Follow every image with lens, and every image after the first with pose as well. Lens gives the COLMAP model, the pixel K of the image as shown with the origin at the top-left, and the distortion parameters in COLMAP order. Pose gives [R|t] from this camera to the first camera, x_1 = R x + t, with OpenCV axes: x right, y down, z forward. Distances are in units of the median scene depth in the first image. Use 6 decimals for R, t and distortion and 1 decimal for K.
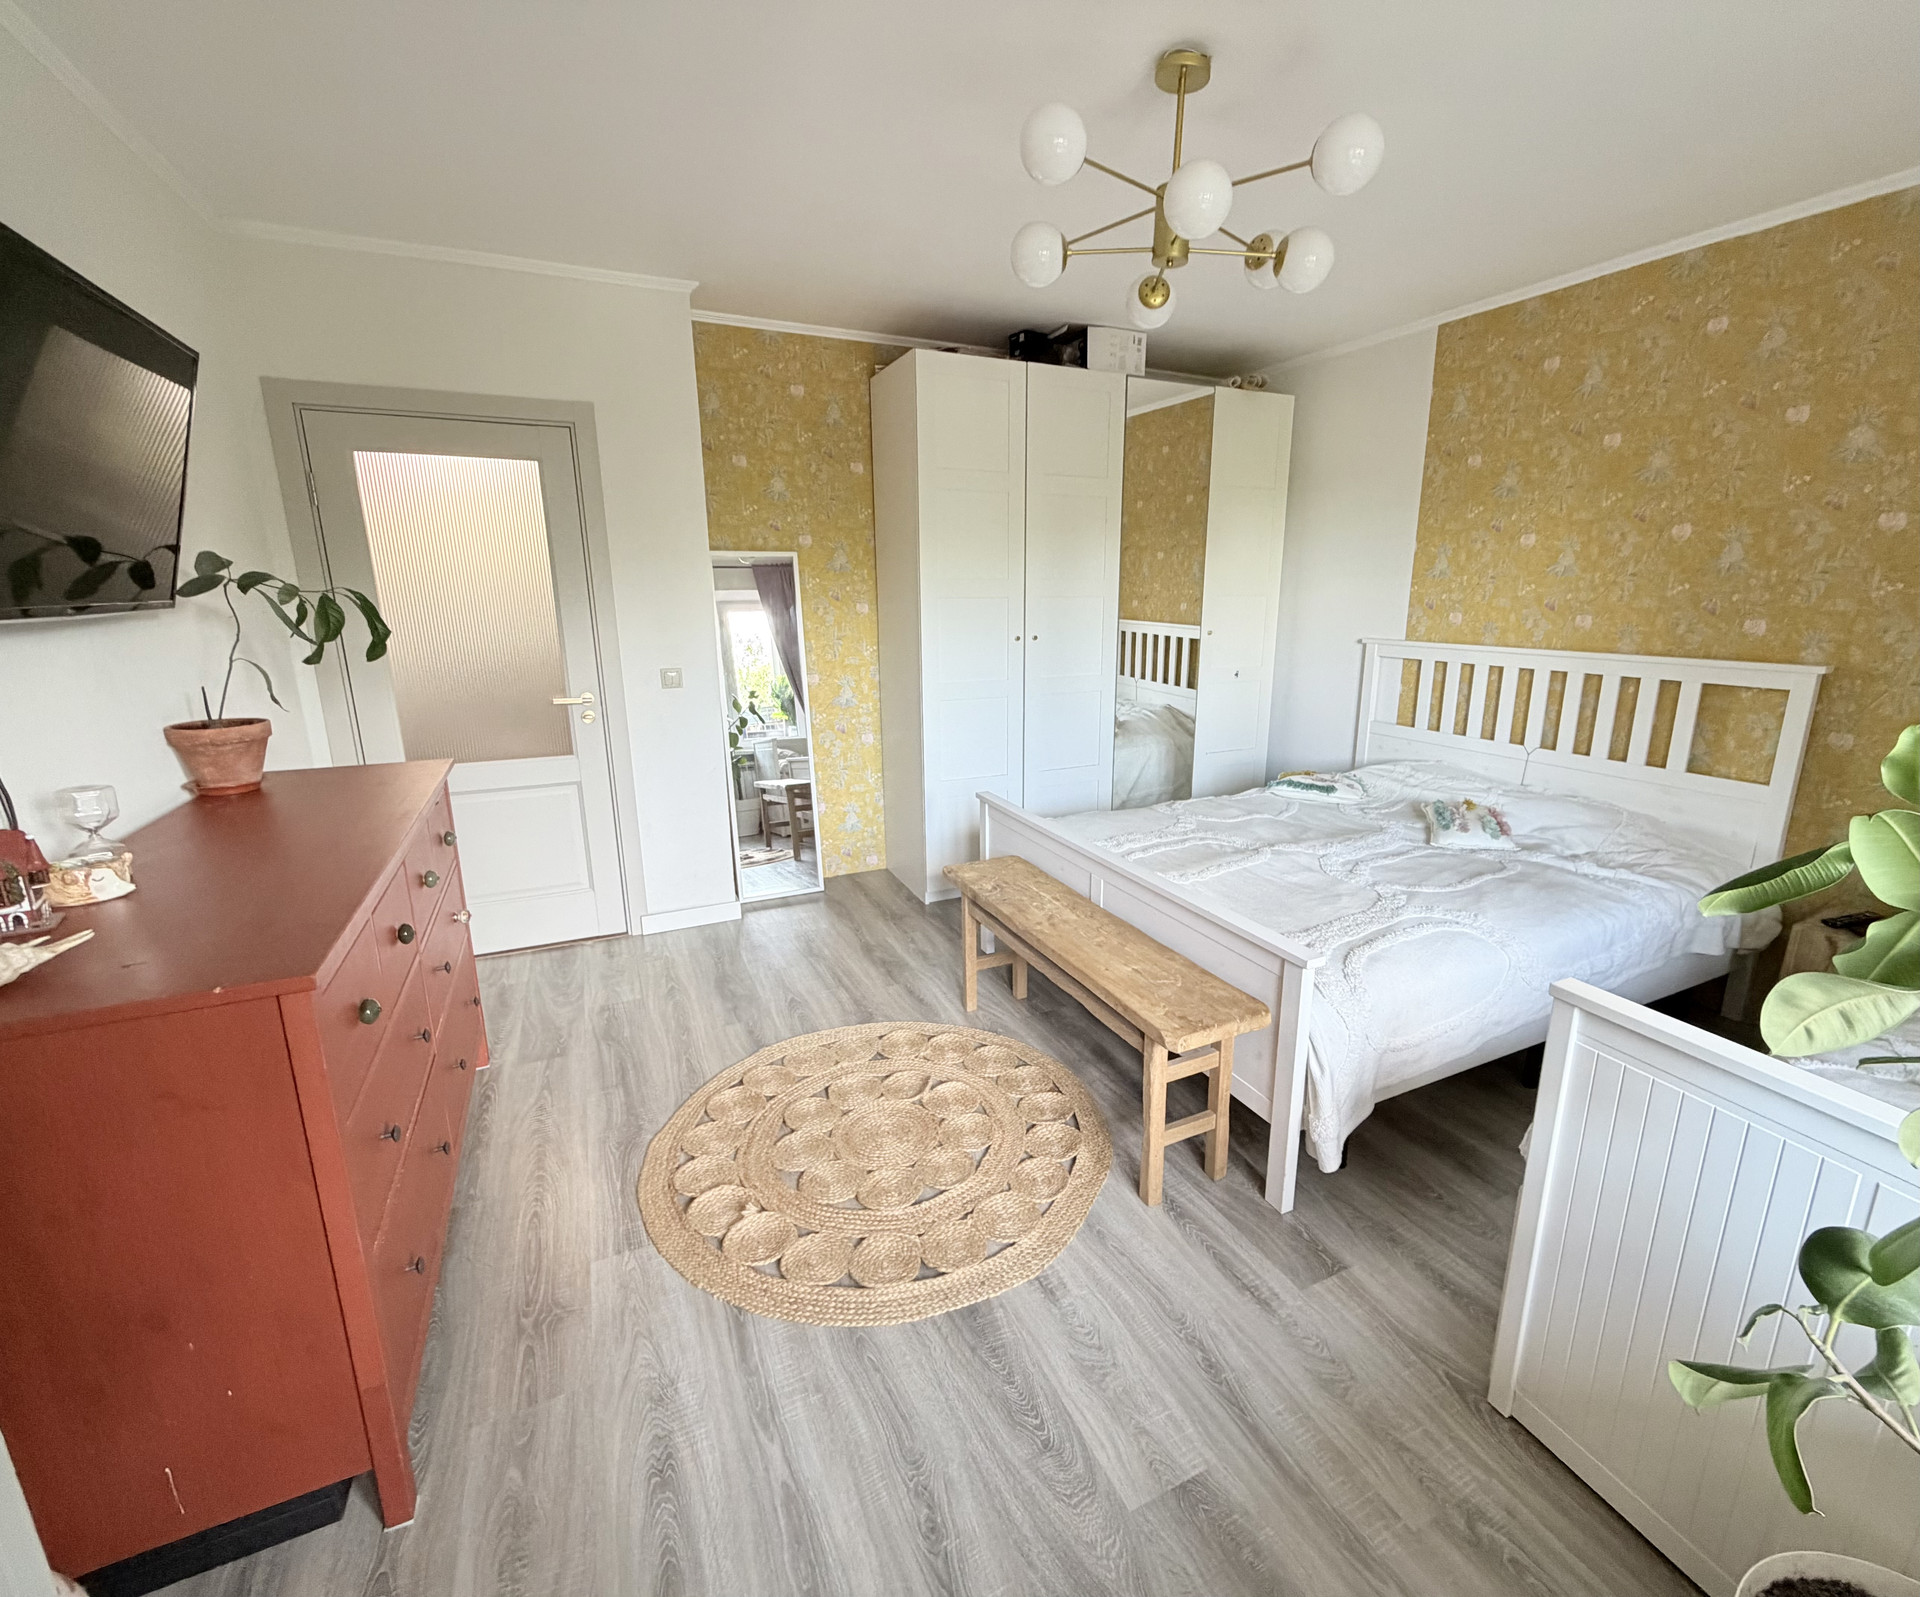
lens RADIAL K [[862.4, 0, 966.6], [0, 862.4, 793.5], [0, 0, 1]] dist [0.037122, -0.000273]
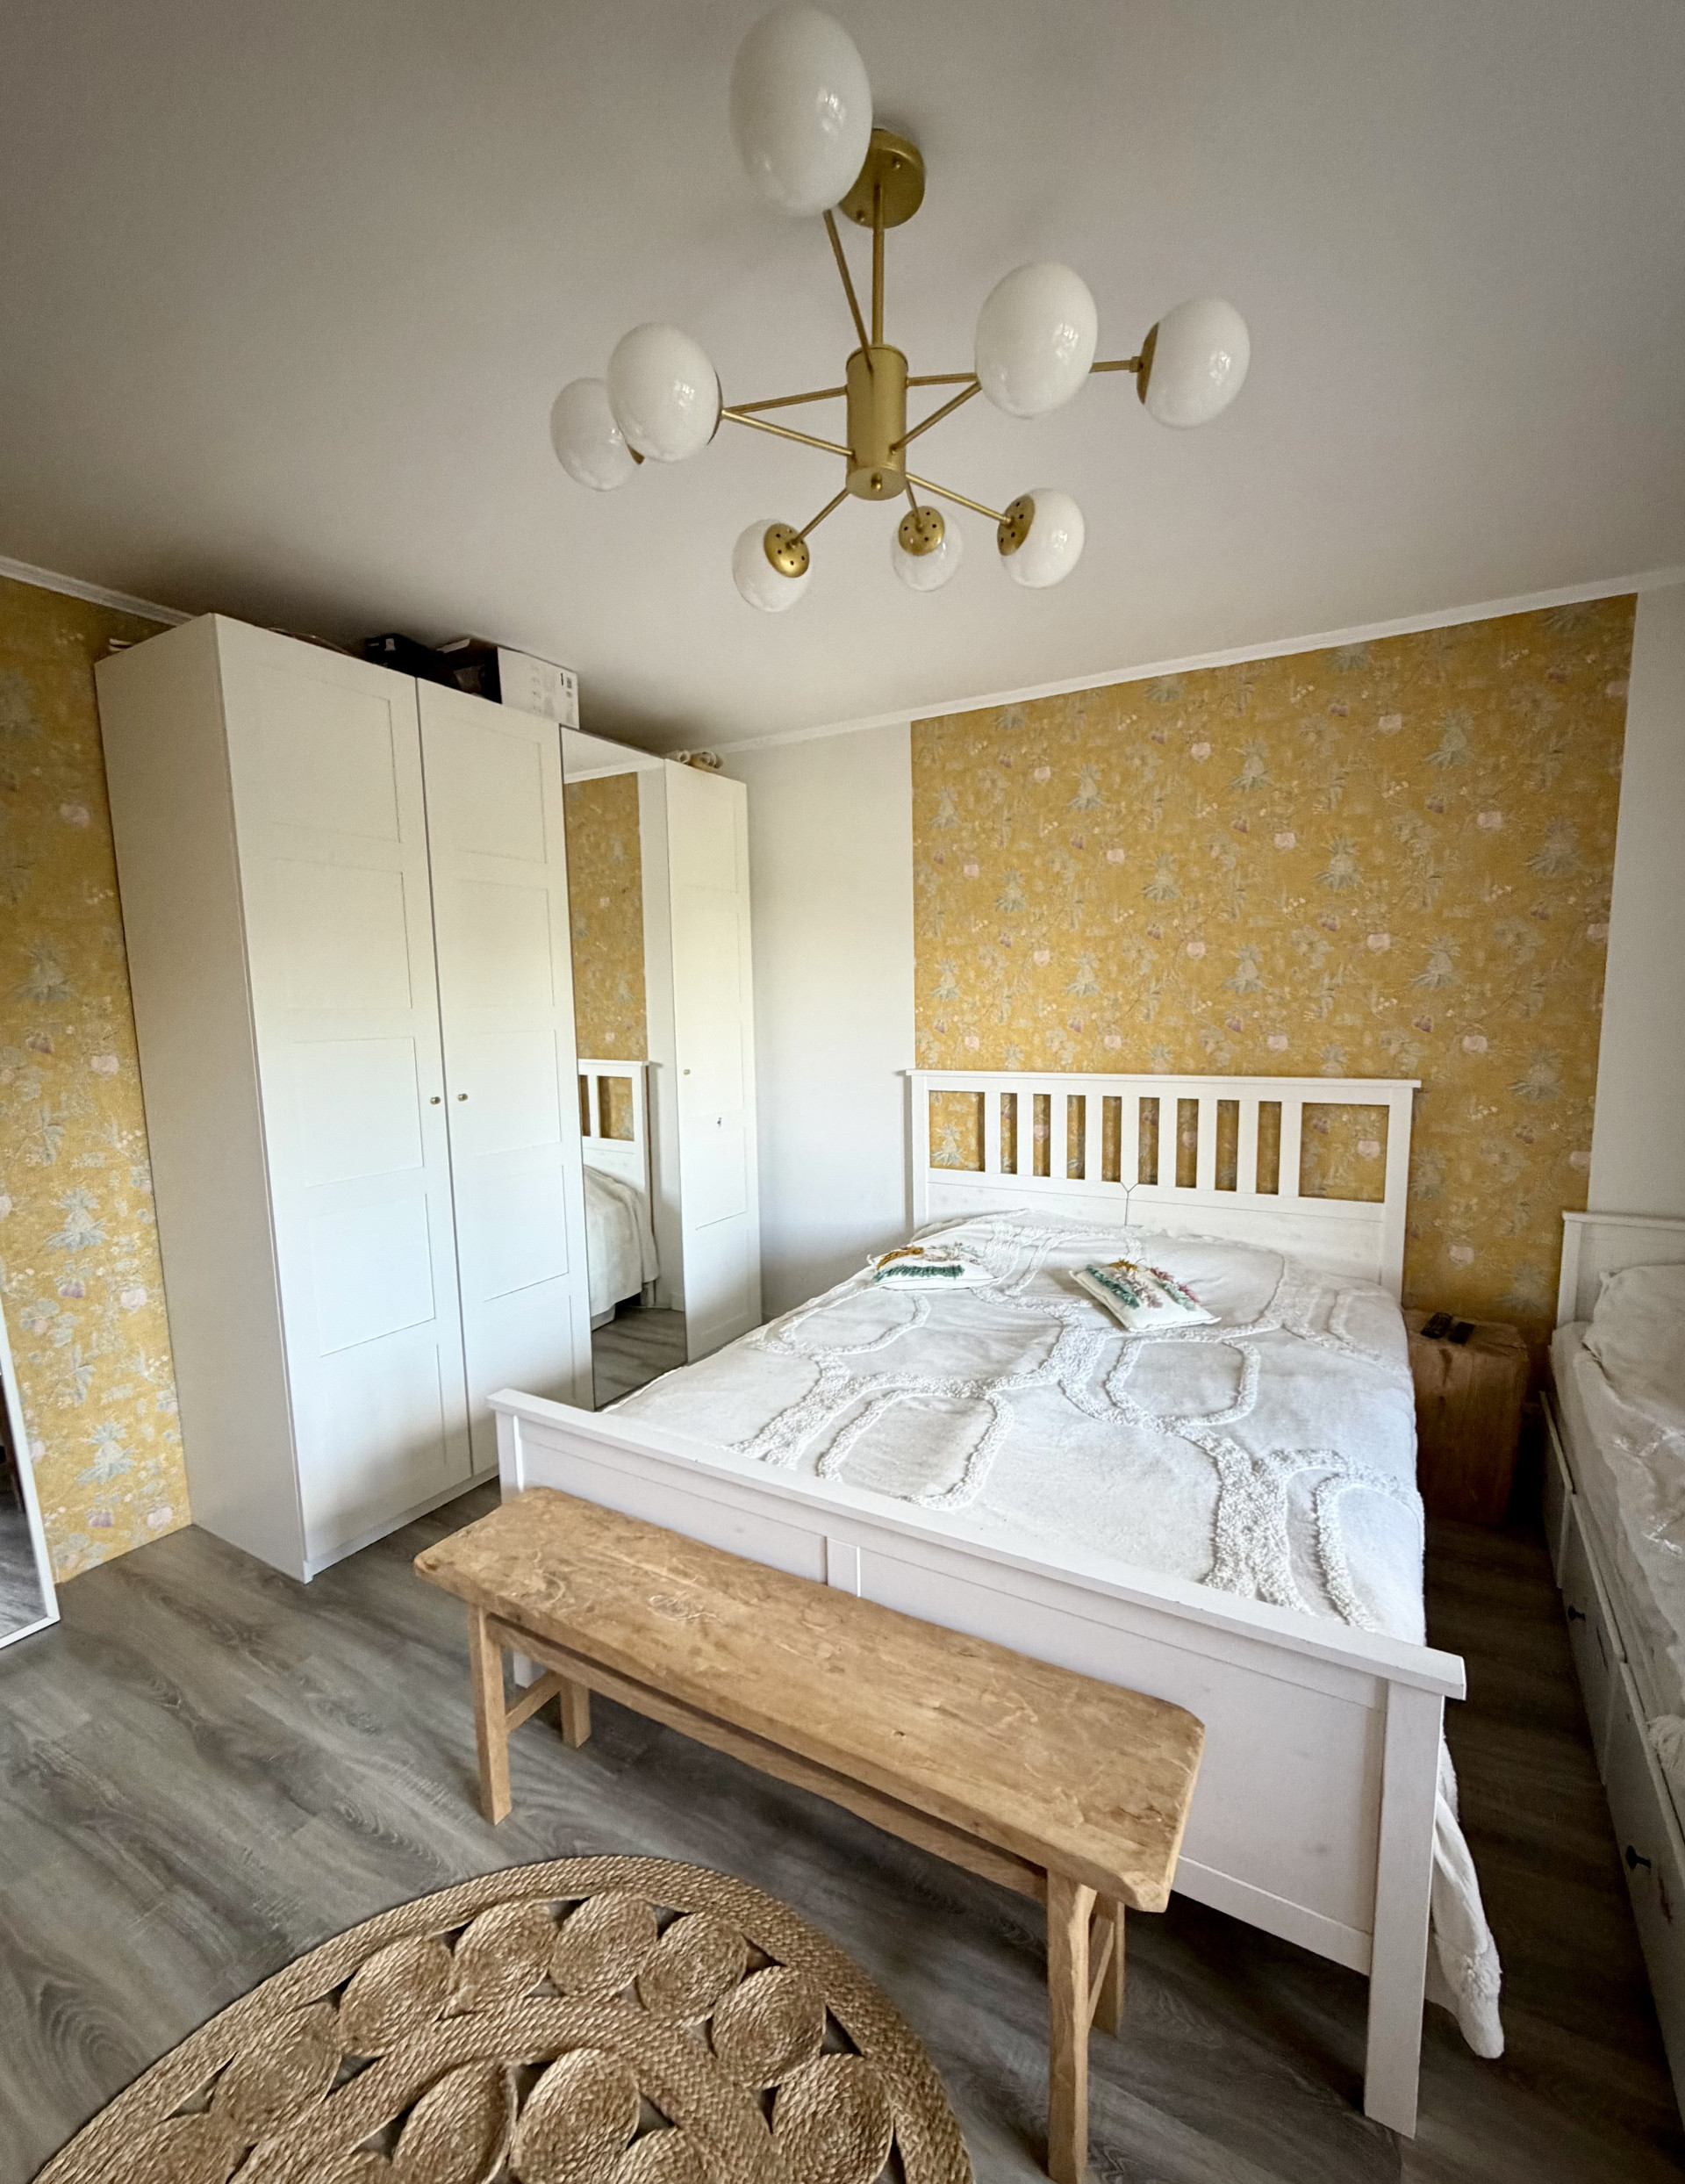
lens RADIAL K [[957.3, 0, 835.4], [0, 957.3, 1116.7], [0, 0, 1]] dist [0.022870, -0.006769]
pose [[0.822703, -0.085363, 0.562026, -0.119643], [0.155295, 0.984804, -0.077746, -0.085852], [-0.546849, 0.151242, 0.823458, 0.343103]]
